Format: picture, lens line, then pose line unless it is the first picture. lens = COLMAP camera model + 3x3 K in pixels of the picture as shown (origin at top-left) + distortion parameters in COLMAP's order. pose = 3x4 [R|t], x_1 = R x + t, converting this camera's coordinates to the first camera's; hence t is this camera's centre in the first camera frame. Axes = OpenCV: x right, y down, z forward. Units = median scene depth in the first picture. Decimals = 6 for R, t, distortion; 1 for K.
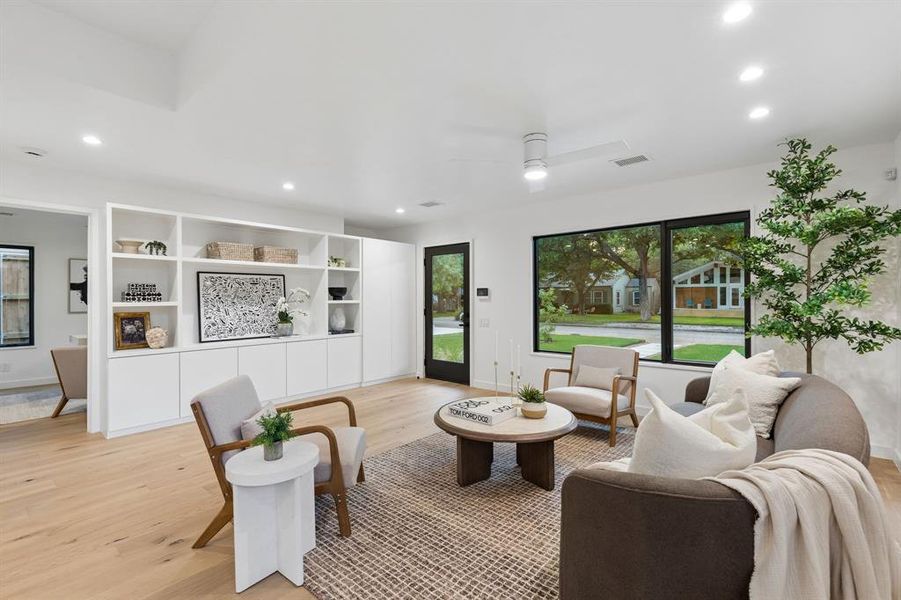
lens RADIAL K [[407.5, 0, 456.2], [0, 407.5, 298.7], [0, 0, 1]] dist [0.002997, -0.000283]
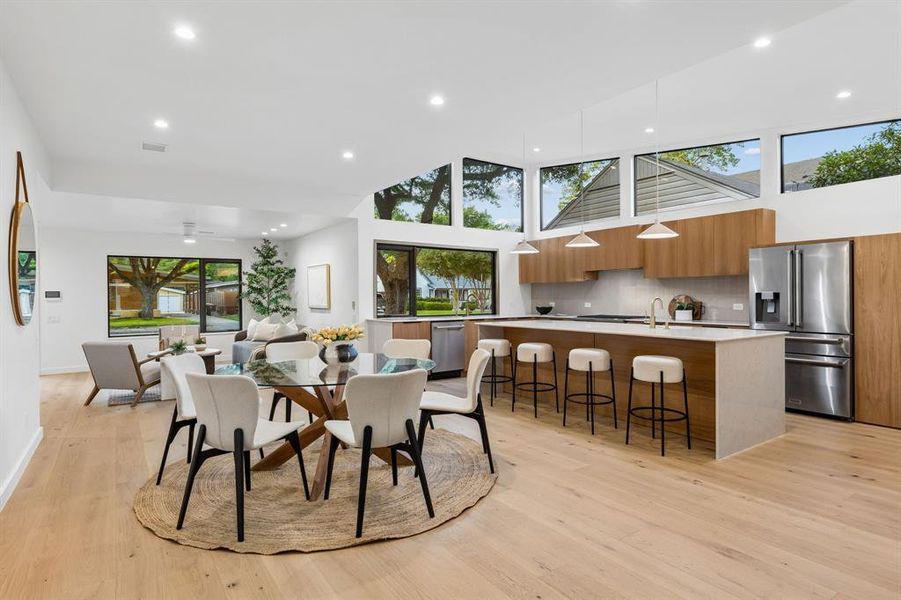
lens RADIAL K [[487.8, 0, 455.1], [0, 487.8, 297.2], [0, 0, 1]] dist [0.002667, -0.001672]
pose [[0.264141, -0.001889, 0.964482, -1.025796], [0.006428, 0.999979, 0.000198, -0.000995], [-0.964463, 0.006148, 0.264148, -0.552576]]
